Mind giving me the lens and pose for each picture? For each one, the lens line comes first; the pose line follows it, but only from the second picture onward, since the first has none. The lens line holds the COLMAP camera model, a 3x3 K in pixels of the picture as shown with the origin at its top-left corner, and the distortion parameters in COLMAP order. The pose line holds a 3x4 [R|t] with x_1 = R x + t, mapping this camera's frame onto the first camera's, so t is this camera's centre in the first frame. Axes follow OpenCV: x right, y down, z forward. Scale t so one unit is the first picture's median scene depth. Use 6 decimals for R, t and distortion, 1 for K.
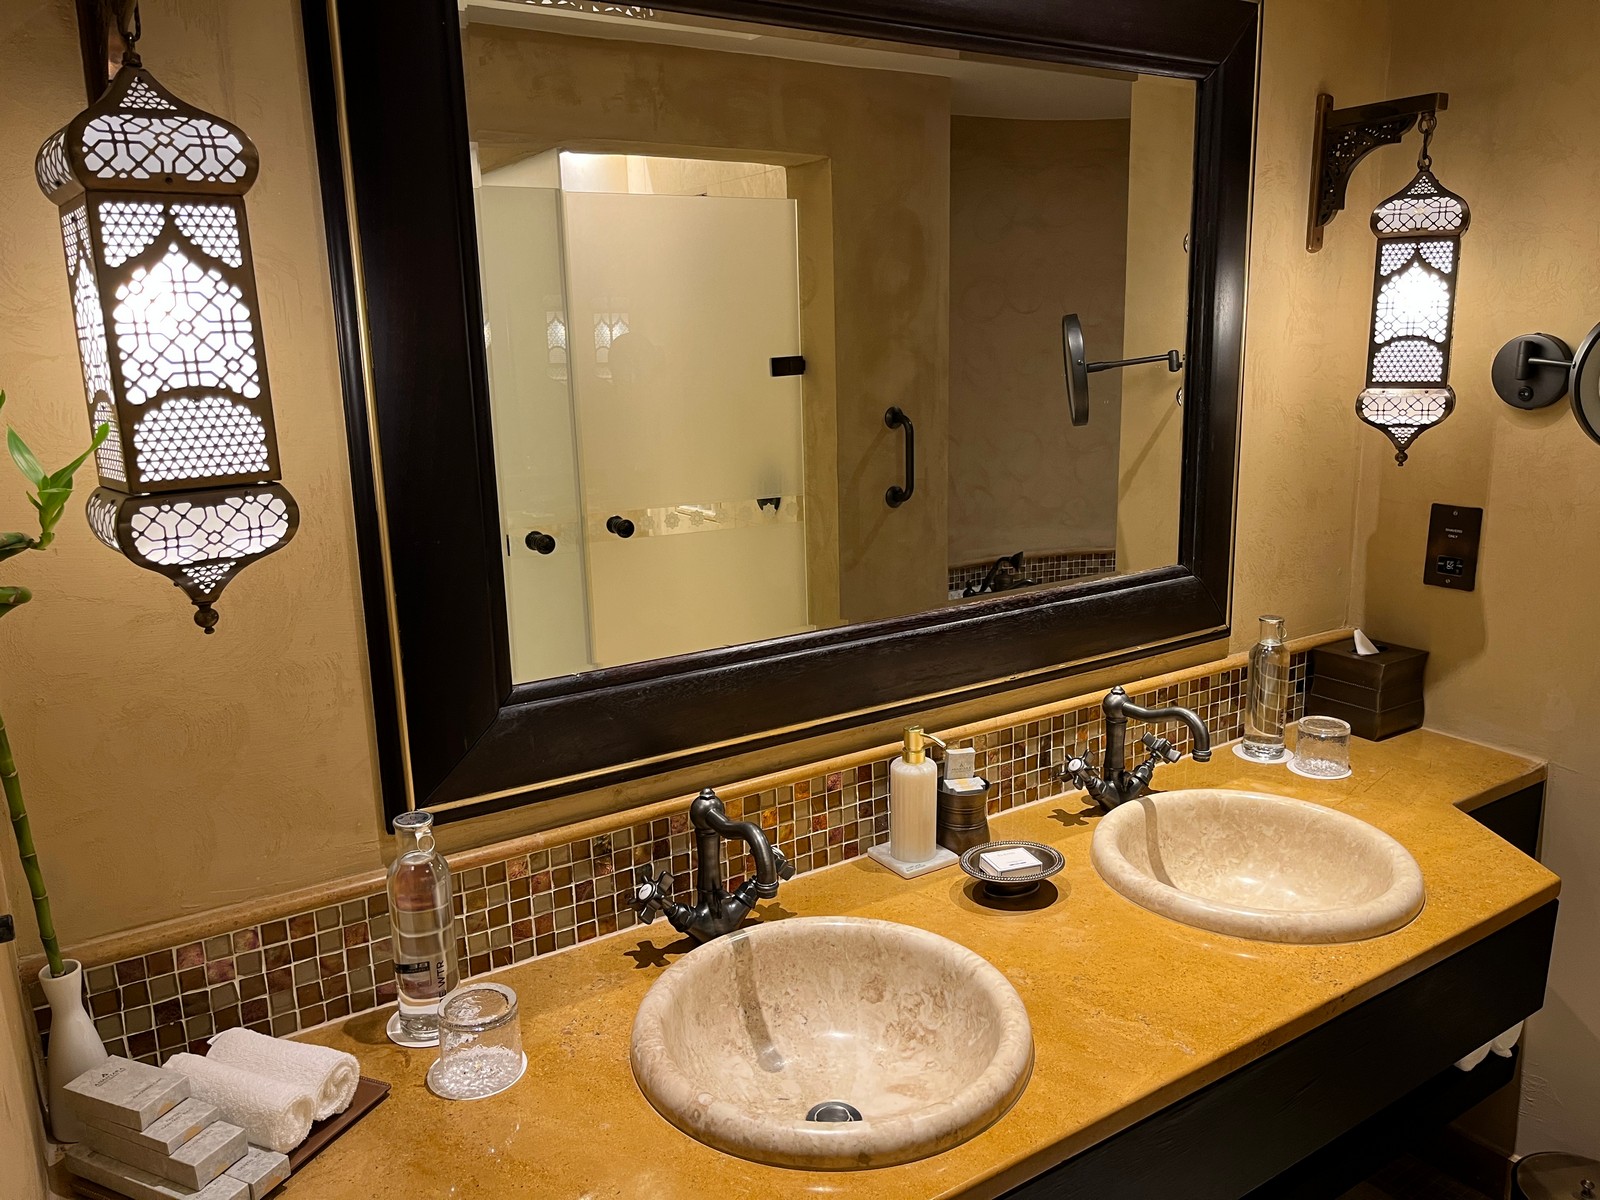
lens RADIAL K [[1219.1, 0, 804.7], [0, 1219.1, 608.1], [0, 0, 1]] dist [0.041510, -0.069610]
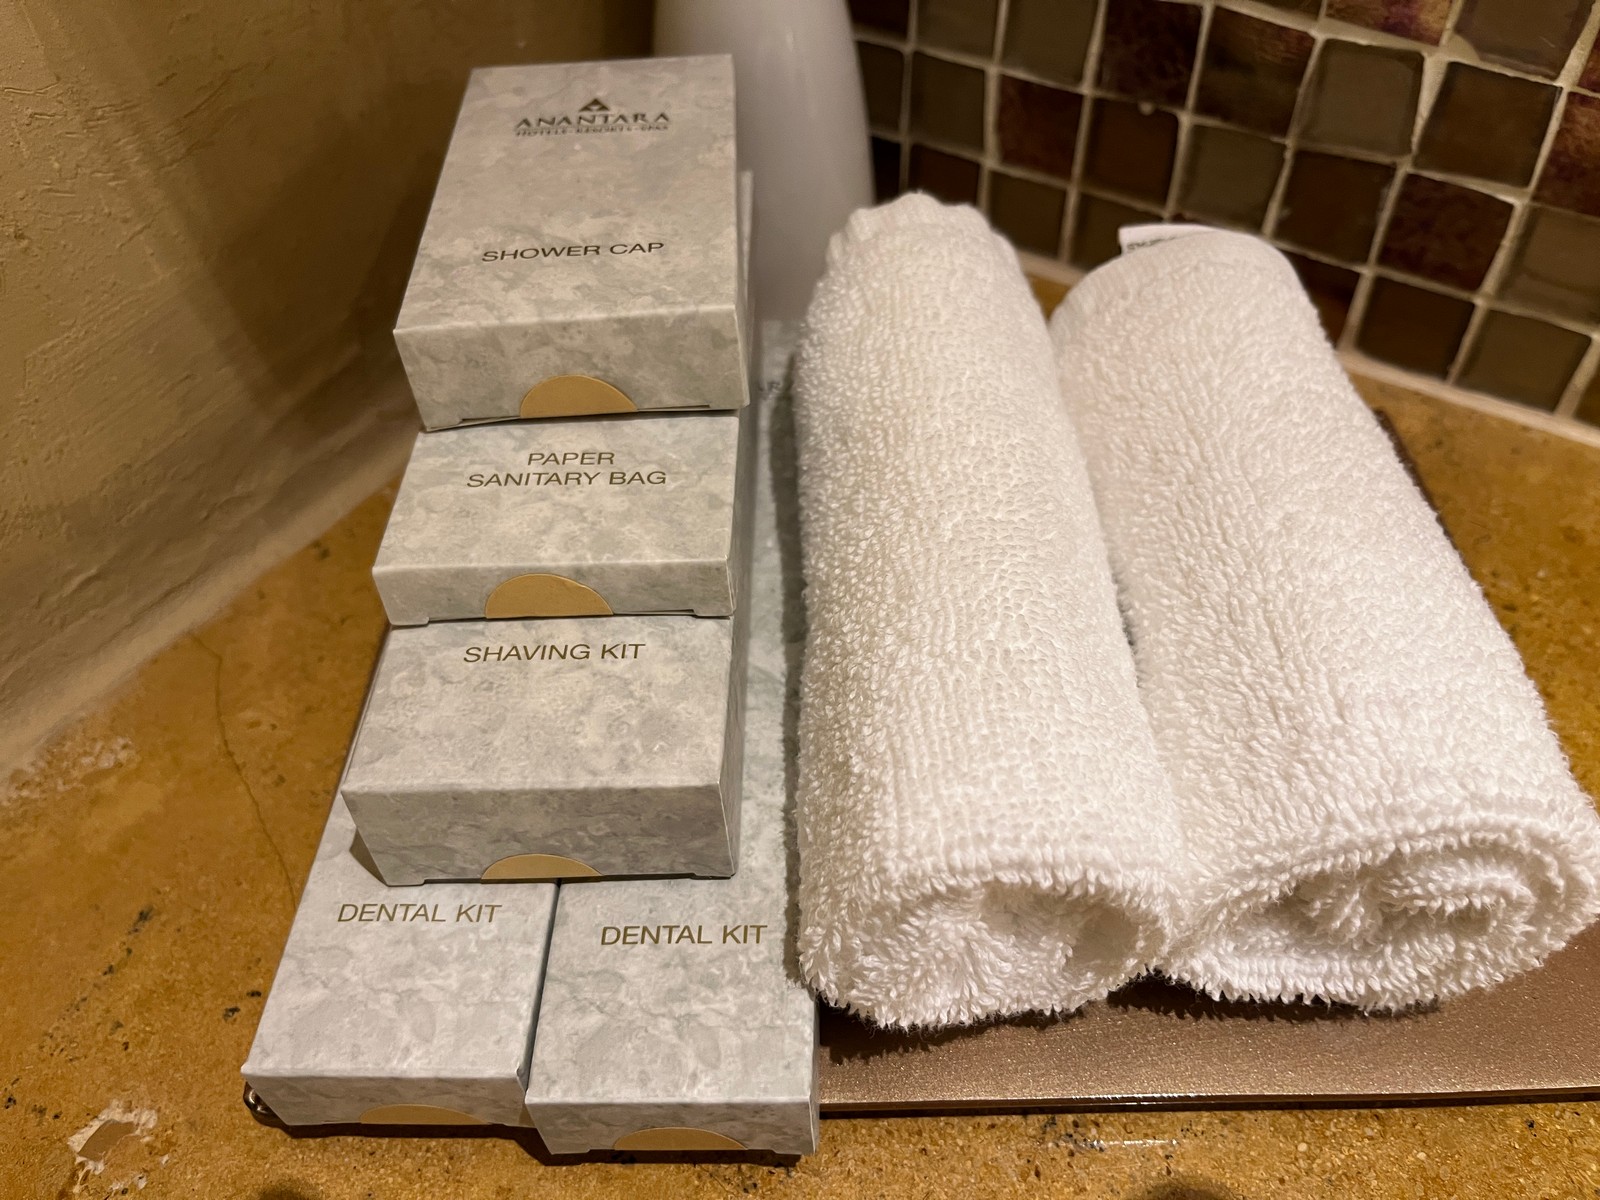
lens RADIAL K [[1254.0, 0, 820.1], [0, 1254.0, 599.2], [0, 0, 1]] dist [-0.000772, -0.031075]
pose [[0.402702, 0.671948, -0.621544, -0.281865], [-0.198851, 0.727043, 0.657166, 0.228747], [0.893470, -0.141048, 0.426399, 0.727009]]
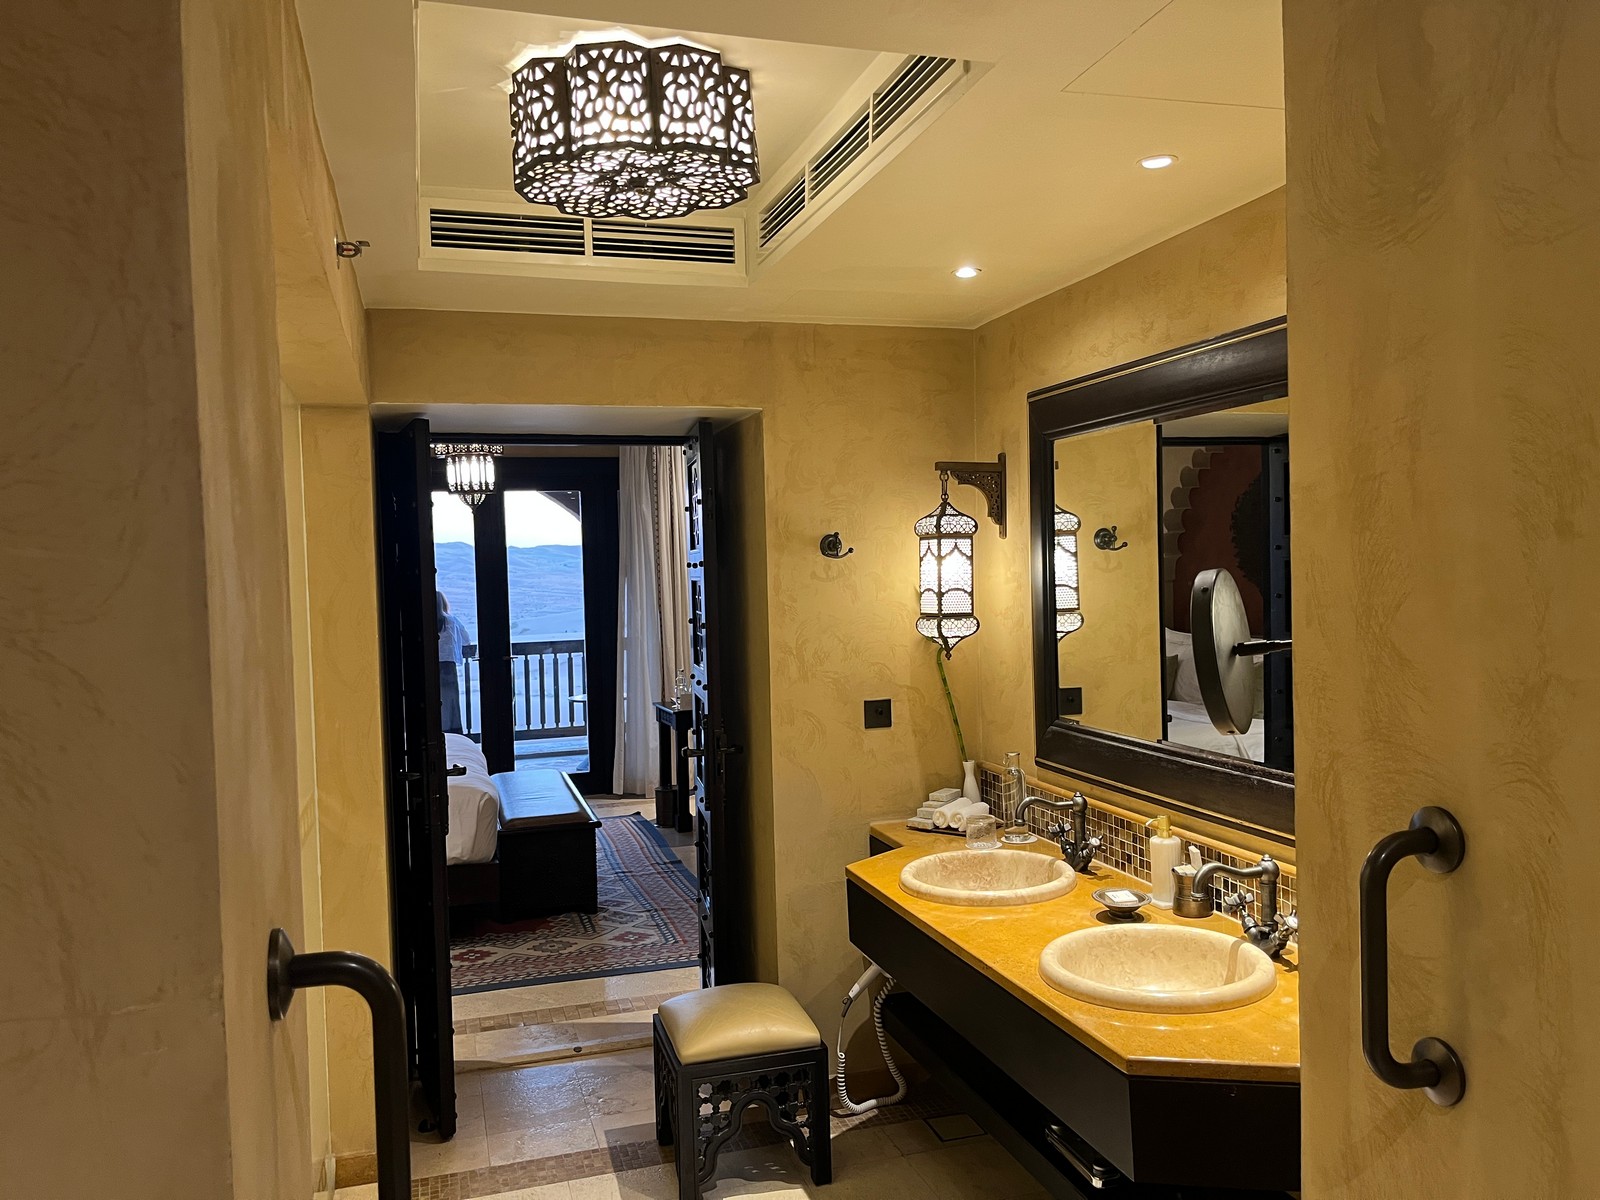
lens RADIAL K [[1219.1, 0, 804.7], [0, 1219.1, 608.1], [0, 0, 1]] dist [0.041510, -0.069610]
pose [[-0.276593, 0.058159, -0.959226, 2.087020], [-0.194467, 0.974128, 0.115137, -0.313241], [0.941105, 0.218384, -0.258127, 1.075046]]
